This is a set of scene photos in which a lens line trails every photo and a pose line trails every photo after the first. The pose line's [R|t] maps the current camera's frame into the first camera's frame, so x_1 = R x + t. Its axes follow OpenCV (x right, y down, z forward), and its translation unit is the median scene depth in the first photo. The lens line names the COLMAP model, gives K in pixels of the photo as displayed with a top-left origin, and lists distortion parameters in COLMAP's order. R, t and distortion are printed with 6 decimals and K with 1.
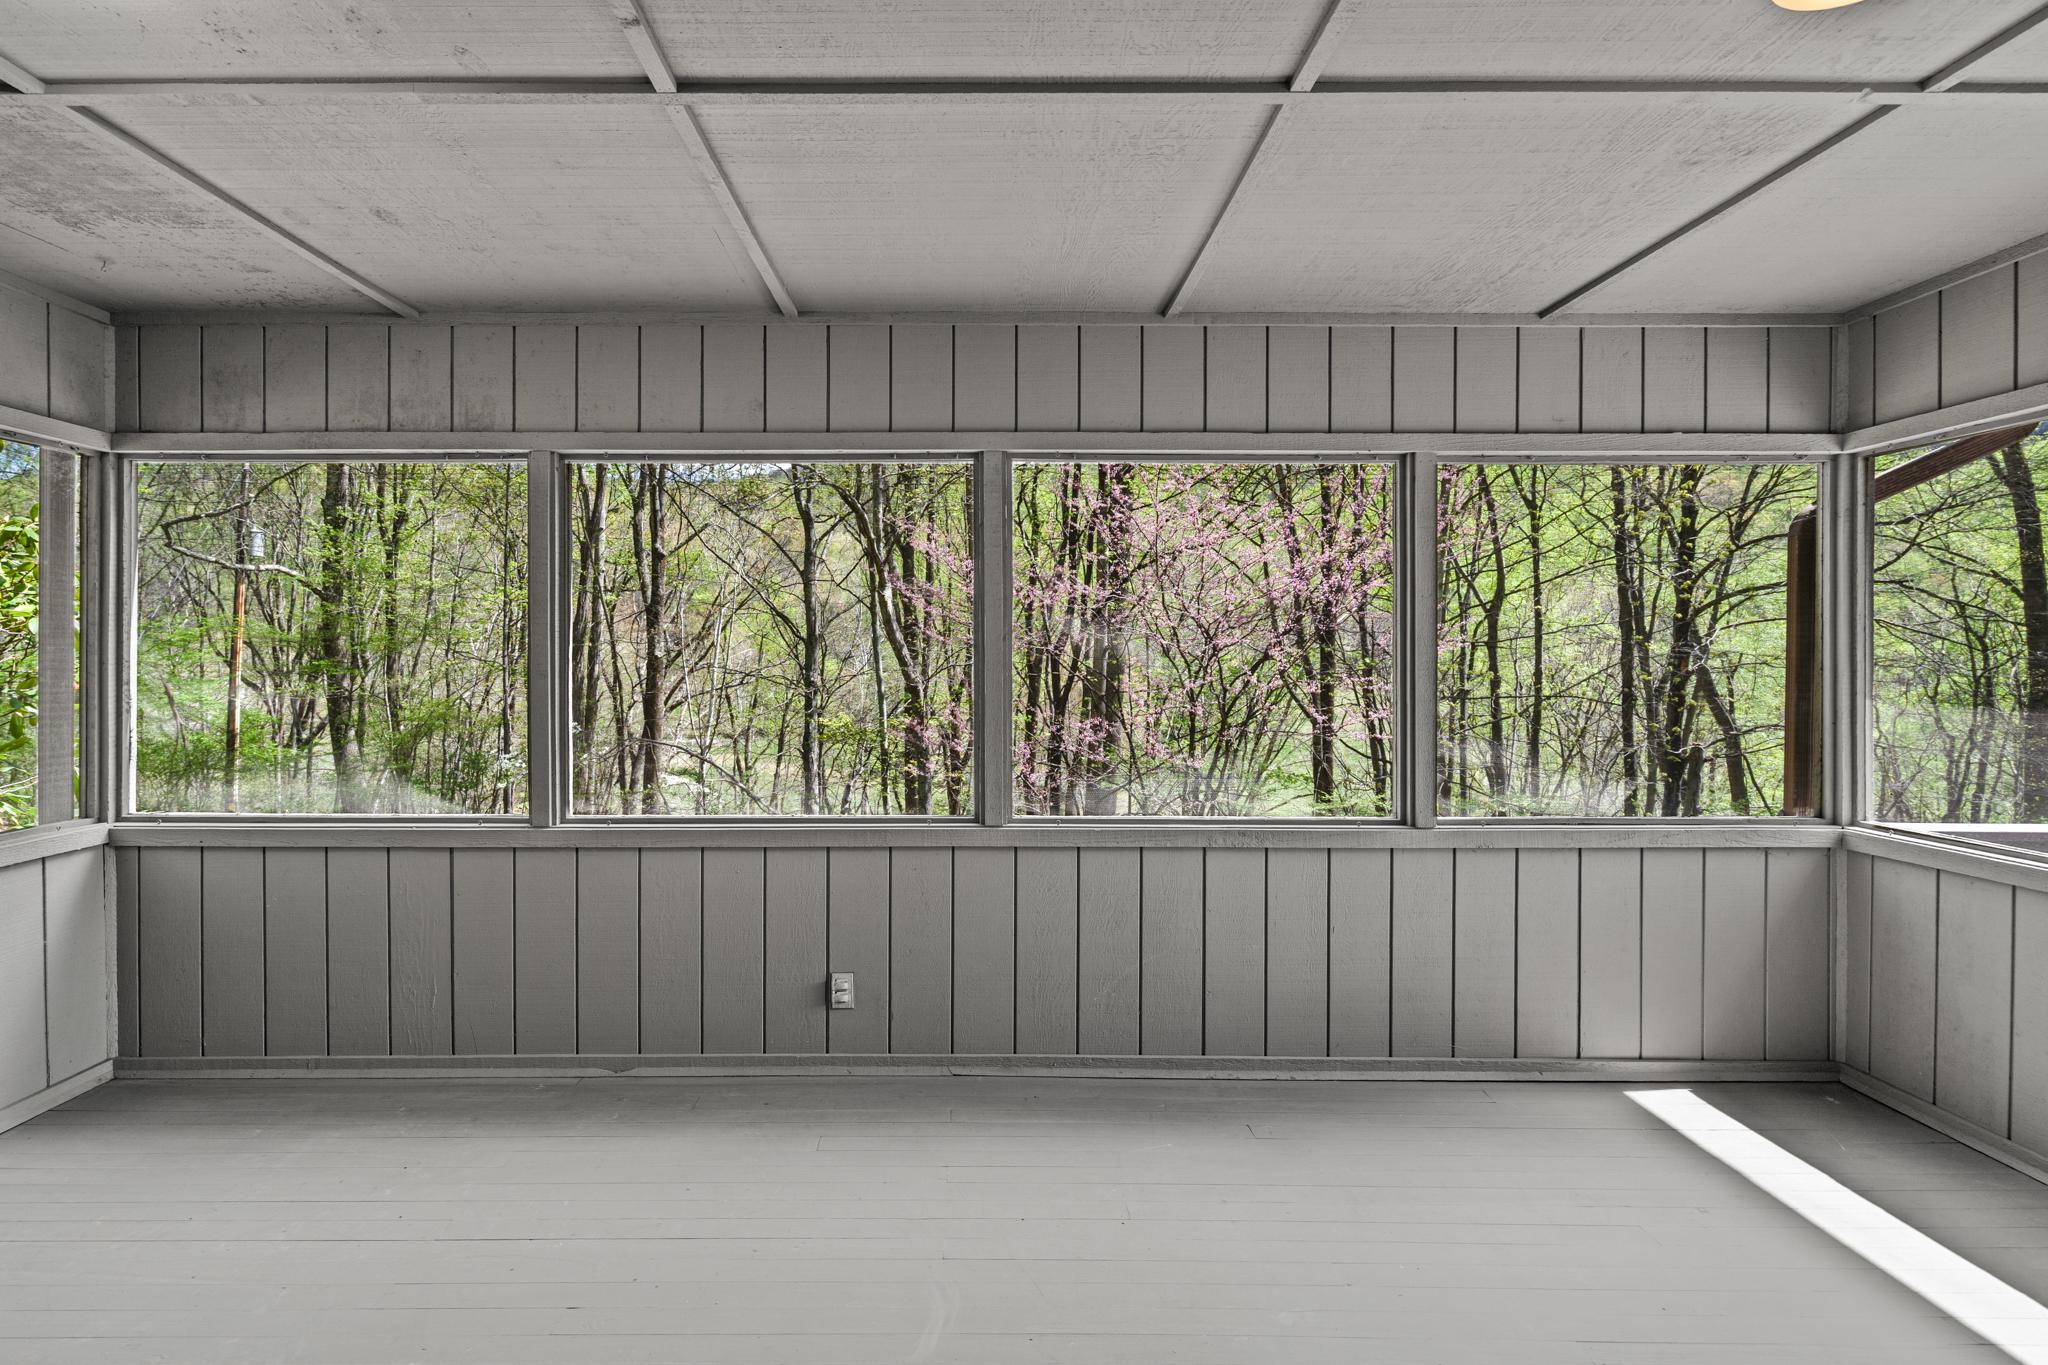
lens RADIAL K [[954.3, 0, 1020.6], [0, 954.3, 665.0], [0, 0, 1]] dist [-0.004244, 0.000358]
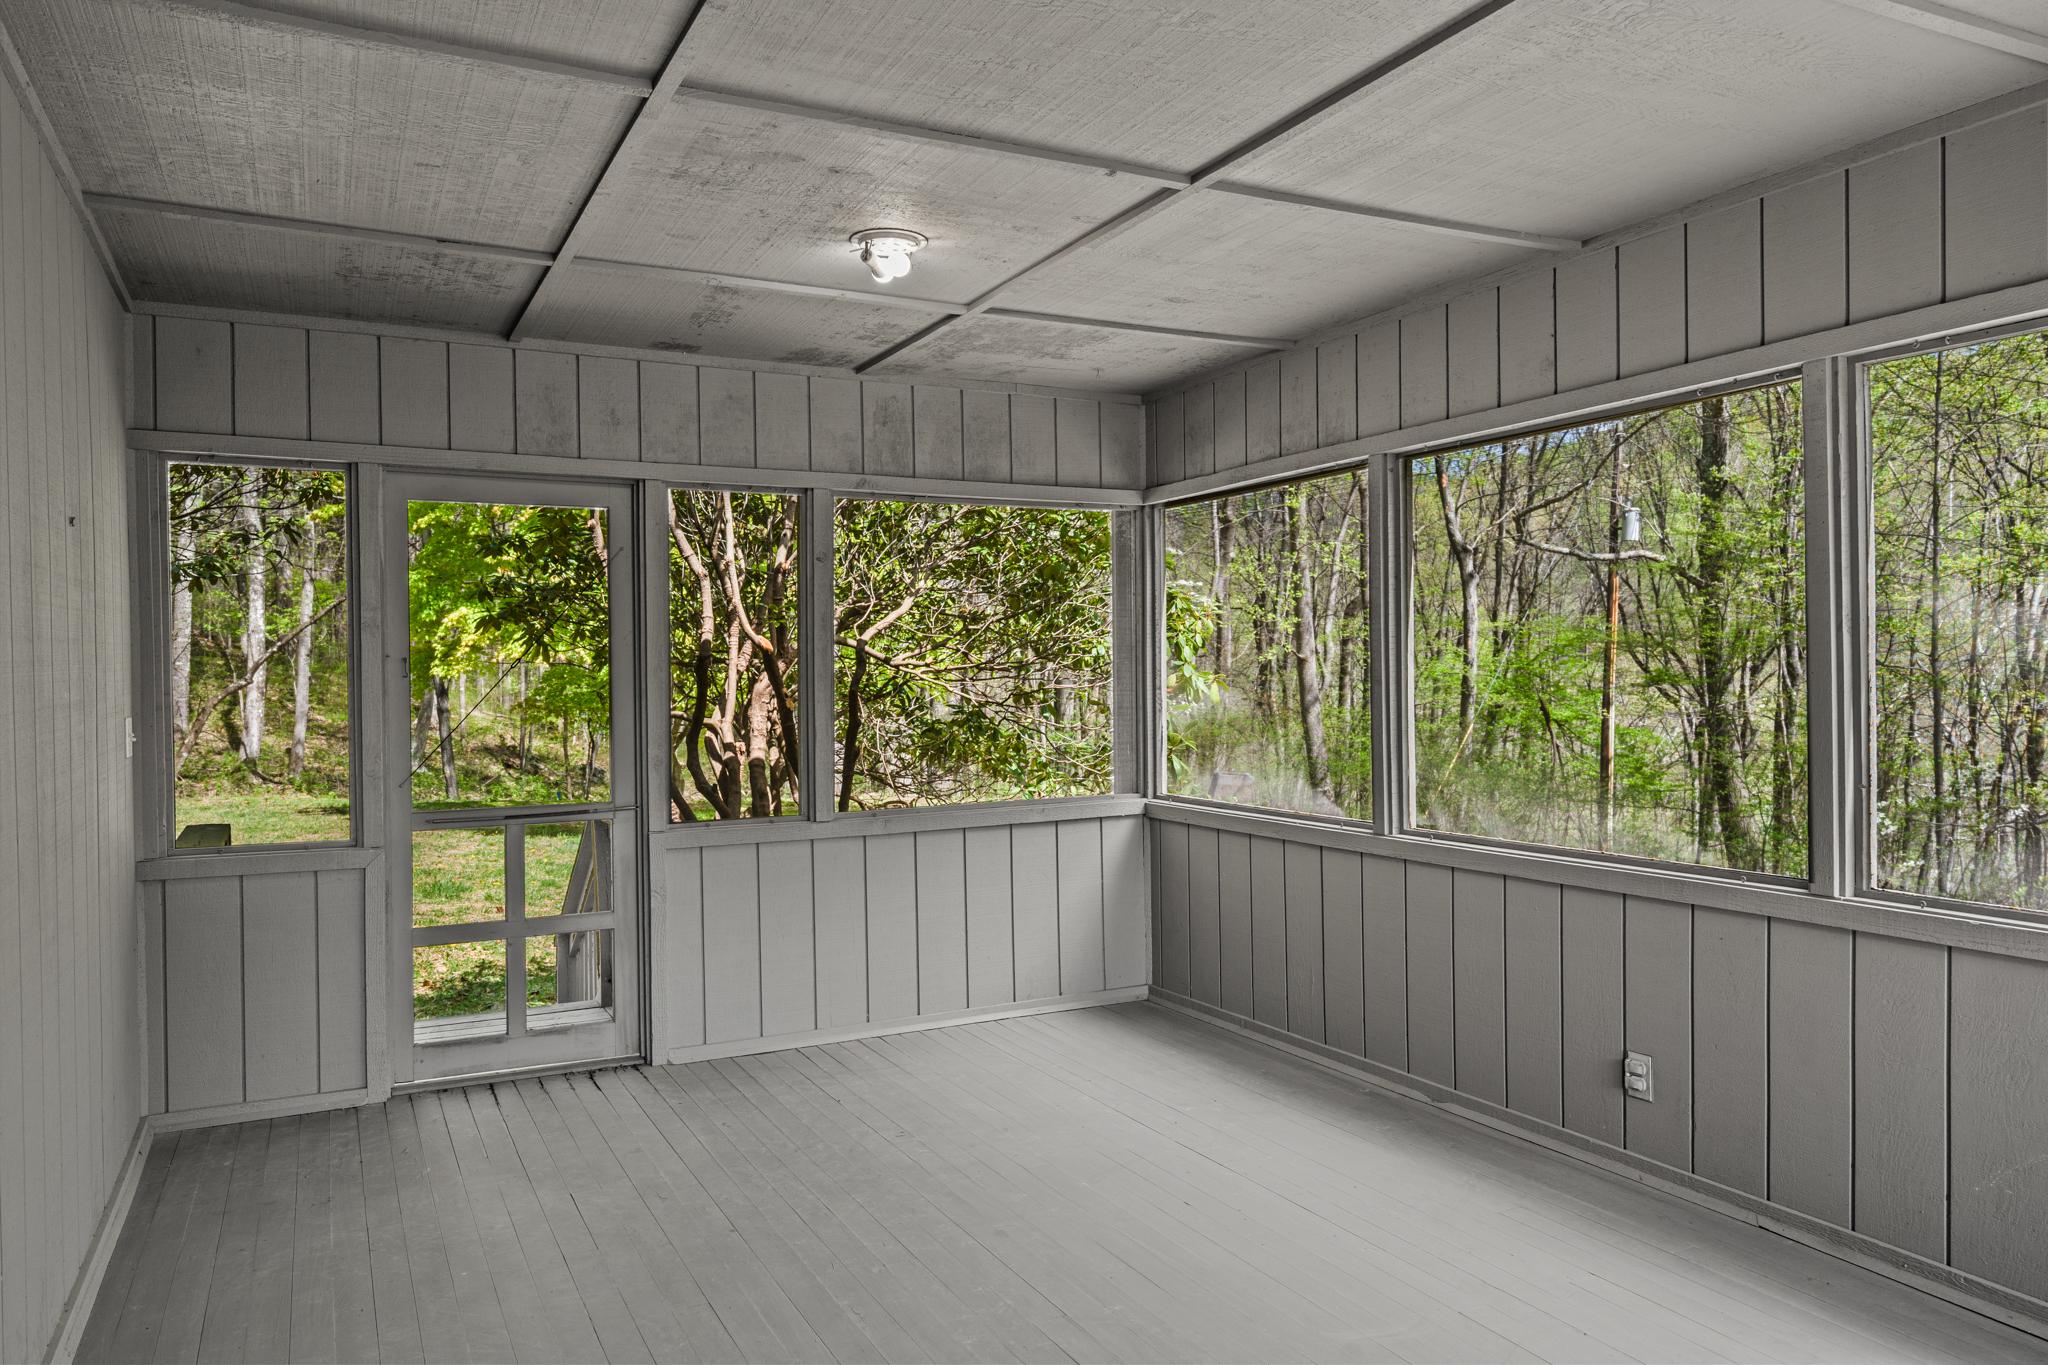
lens RADIAL K [[1412.4, 0, 1026.2], [0, 1412.4, 689.9], [0, 0, 1]] dist [-0.012990, 0.000842]
pose [[0.446411, 0.004145, -0.894818, 0.646565], [0.007693, 0.999935, 0.008470, 0.004369], [0.894795, -0.010665, 0.446350, 0.018689]]
